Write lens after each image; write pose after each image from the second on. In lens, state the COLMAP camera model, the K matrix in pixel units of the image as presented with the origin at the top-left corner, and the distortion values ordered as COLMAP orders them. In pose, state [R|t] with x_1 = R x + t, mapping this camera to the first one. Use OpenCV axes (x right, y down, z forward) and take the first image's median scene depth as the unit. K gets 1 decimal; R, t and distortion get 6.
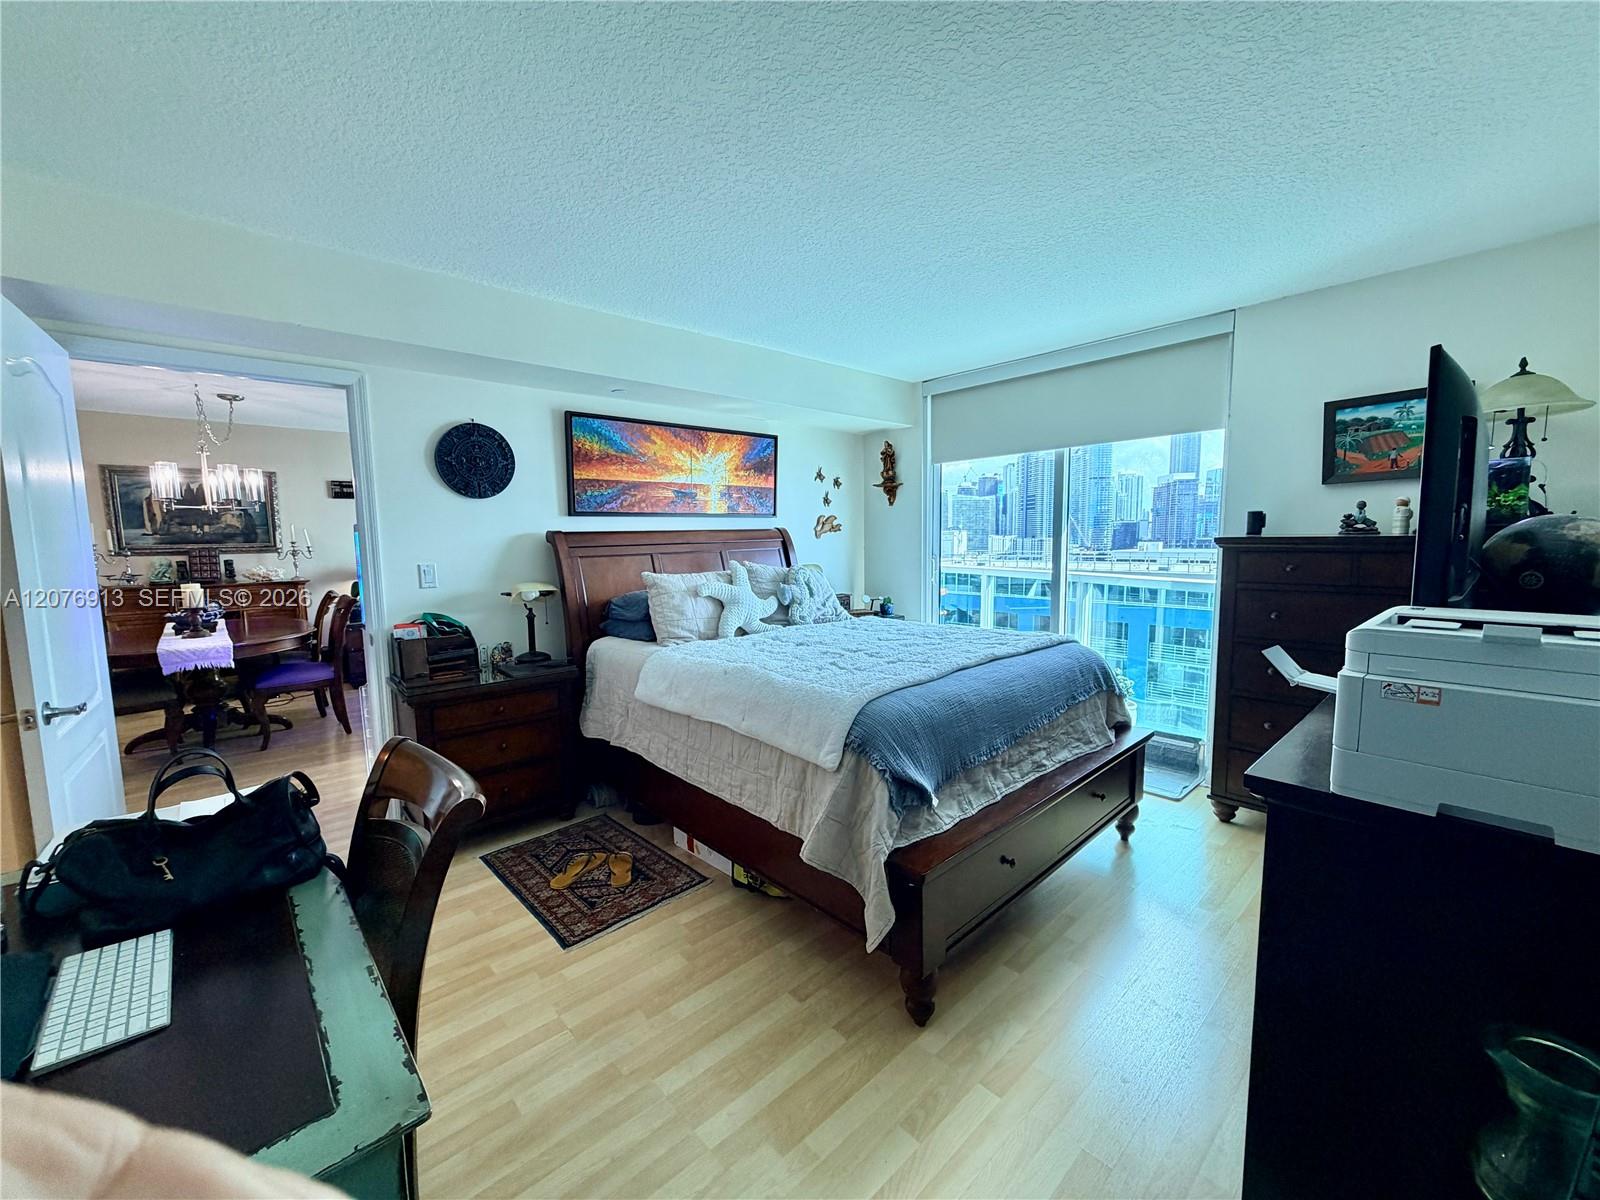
lens RADIAL K [[636.8, 0, 795.6], [0, 636.8, 603.0], [0, 0, 1]] dist [0.002174, 0.000070]
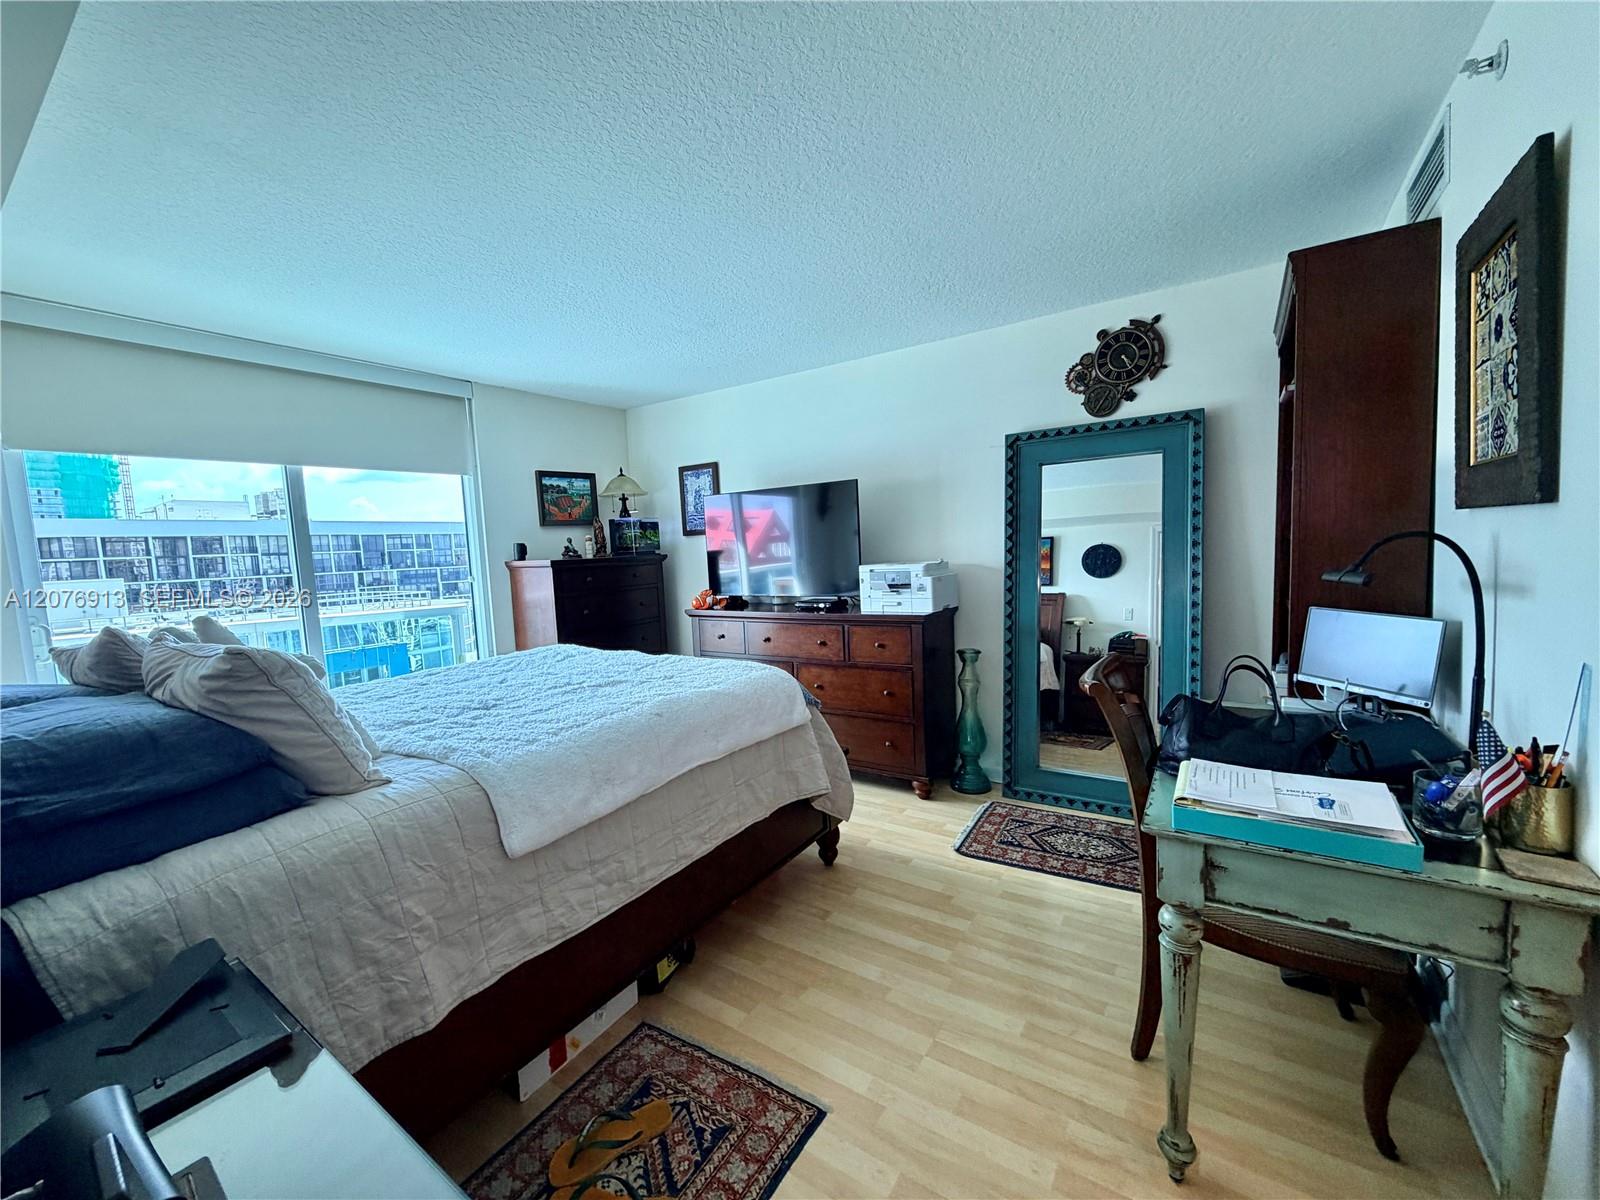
lens RADIAL K [[636.8, 0, 800.4], [0, 636.8, 599.1], [0, 0, 1]] dist [0.002174, 0.000070]
pose [[-0.242635, -0.049478, 0.968855, -0.832423], [0.154089, 0.984055, 0.088844, -0.067175], [-0.957802, 0.170847, -0.231142, 0.901619]]
